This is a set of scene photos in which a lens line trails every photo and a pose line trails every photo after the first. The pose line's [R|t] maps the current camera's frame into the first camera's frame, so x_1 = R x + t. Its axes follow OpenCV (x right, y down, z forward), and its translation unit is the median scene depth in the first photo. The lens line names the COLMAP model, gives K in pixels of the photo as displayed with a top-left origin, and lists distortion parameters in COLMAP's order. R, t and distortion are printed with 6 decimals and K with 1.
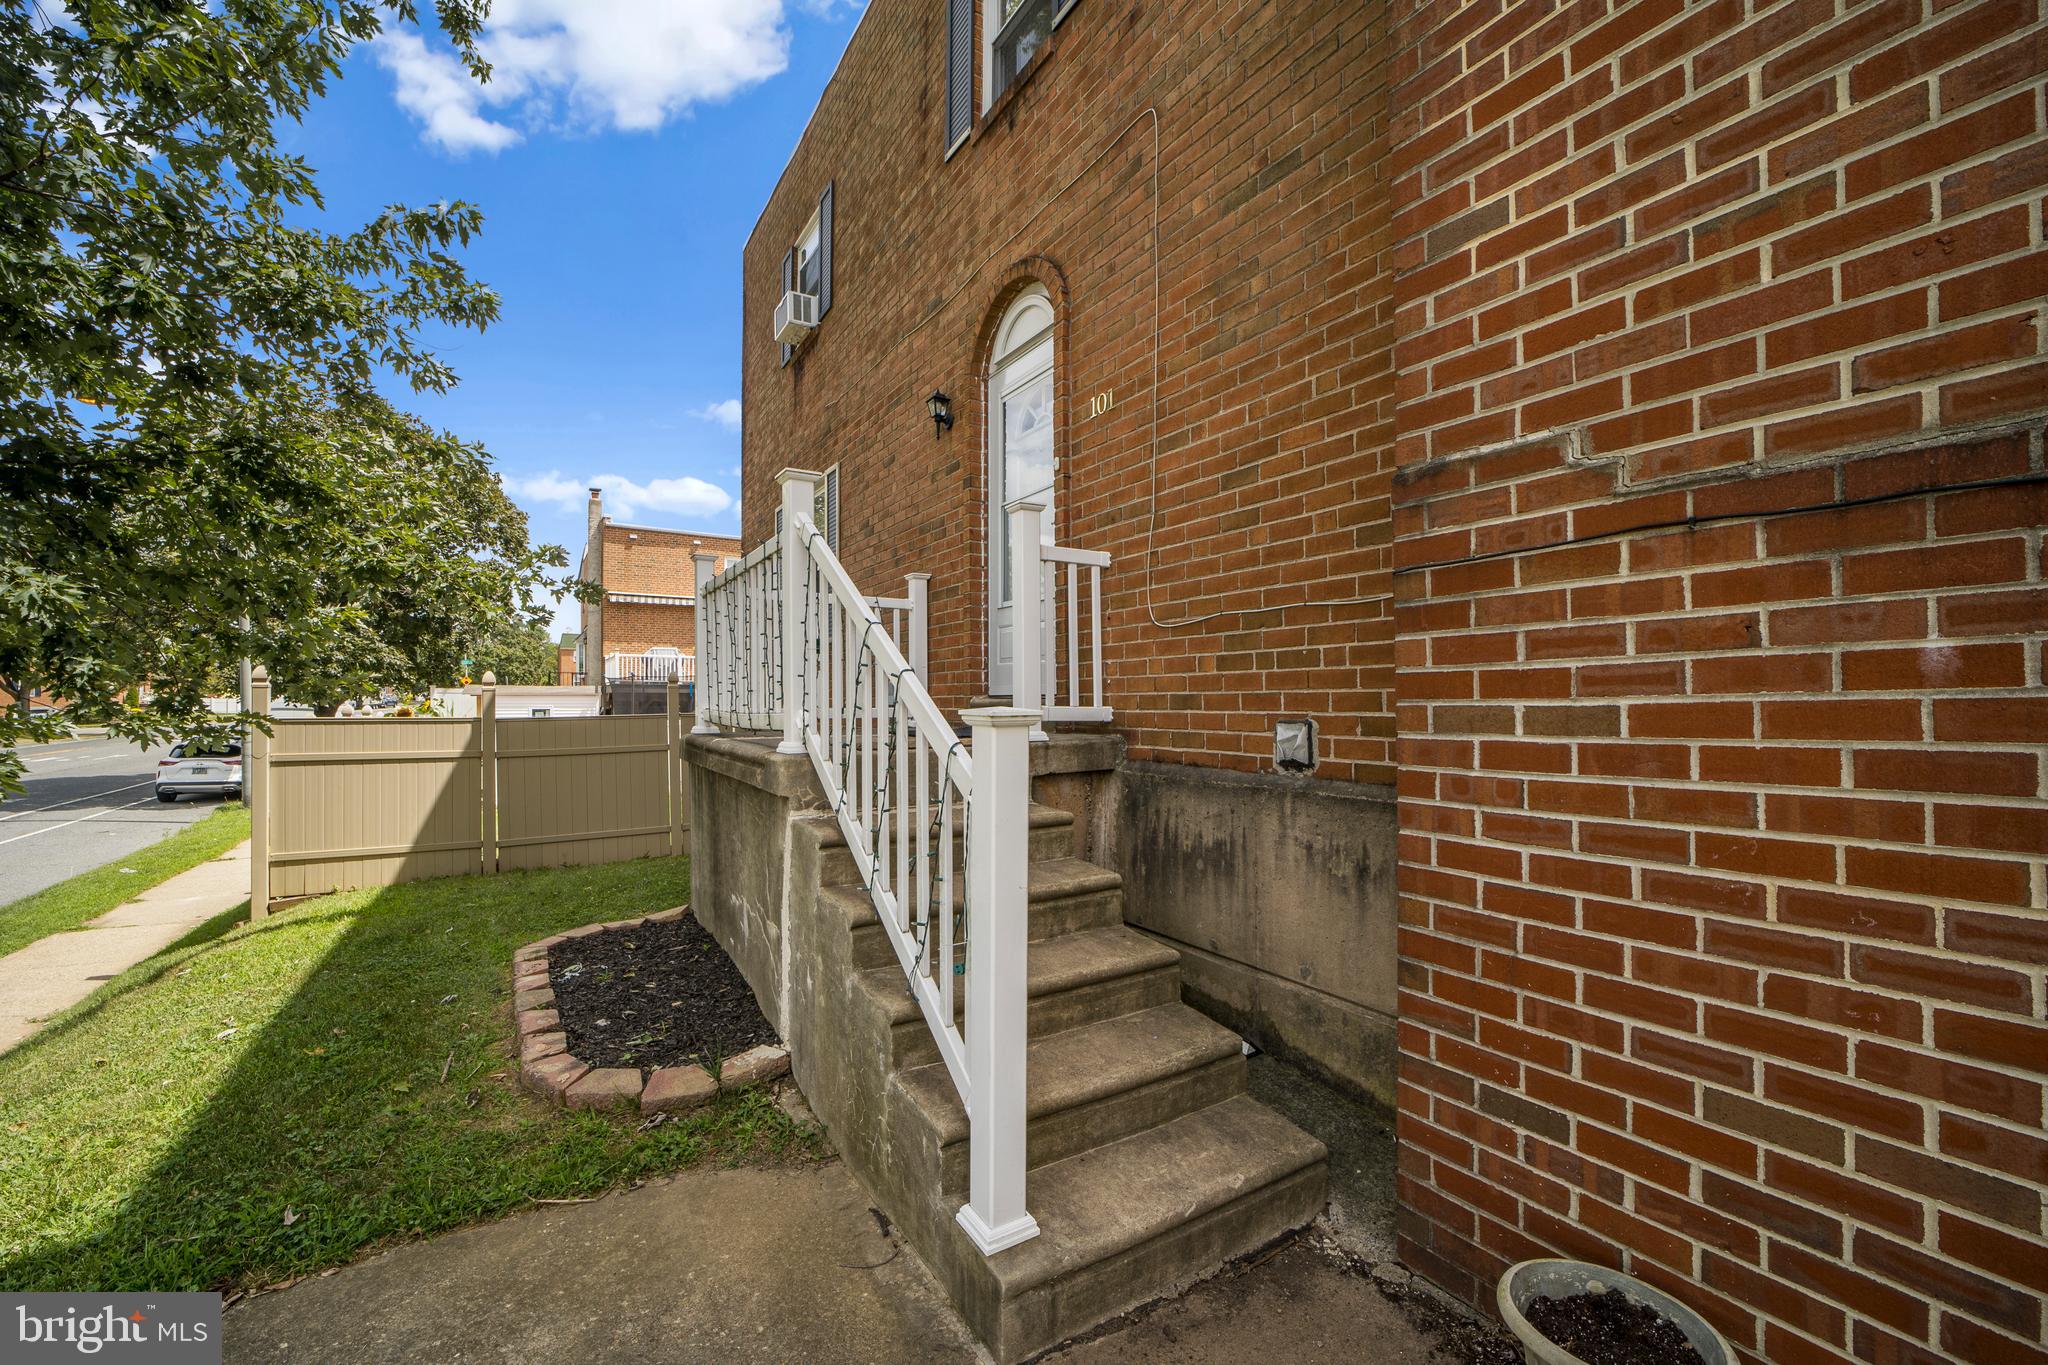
lens RADIAL K [[806.4, 0, 1012.5], [0, 806.4, 700.0], [0, 0, 1]] dist [-0.018477, 0.009566]
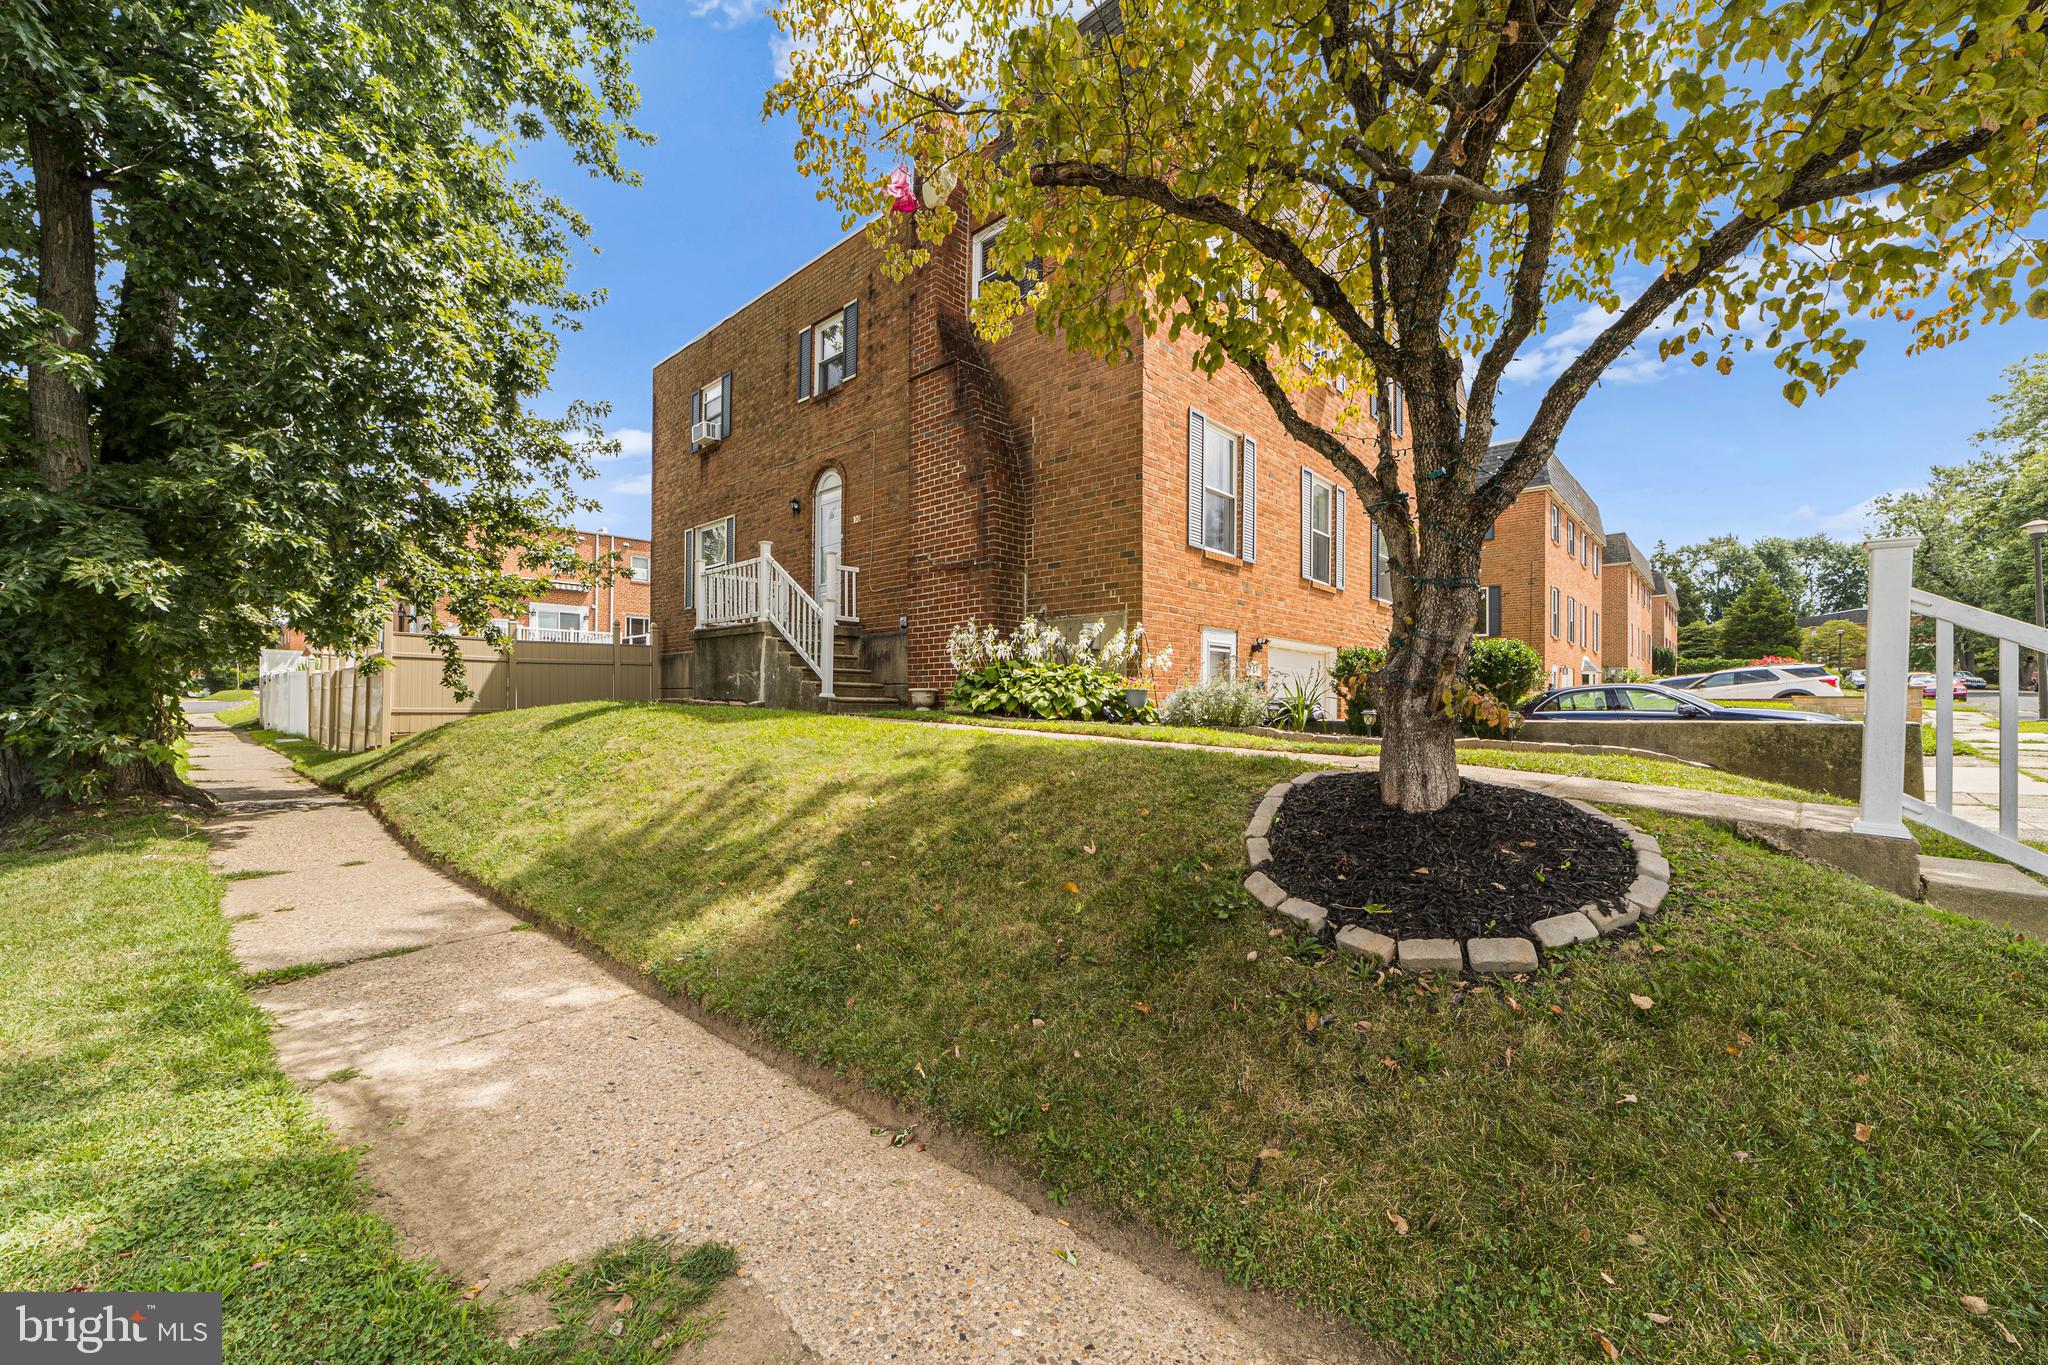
lens RADIAL K [[806.4, 0, 1012.5], [0, 806.4, 700.0], [0, 0, 1]] dist [-0.018477, 0.009566]
pose [[0.965553, 0.009151, 0.260046, -0.104787], [-0.010043, 0.999947, 0.002100, 0.298077], [-0.260013, -0.004640, 0.965594, -2.053374]]
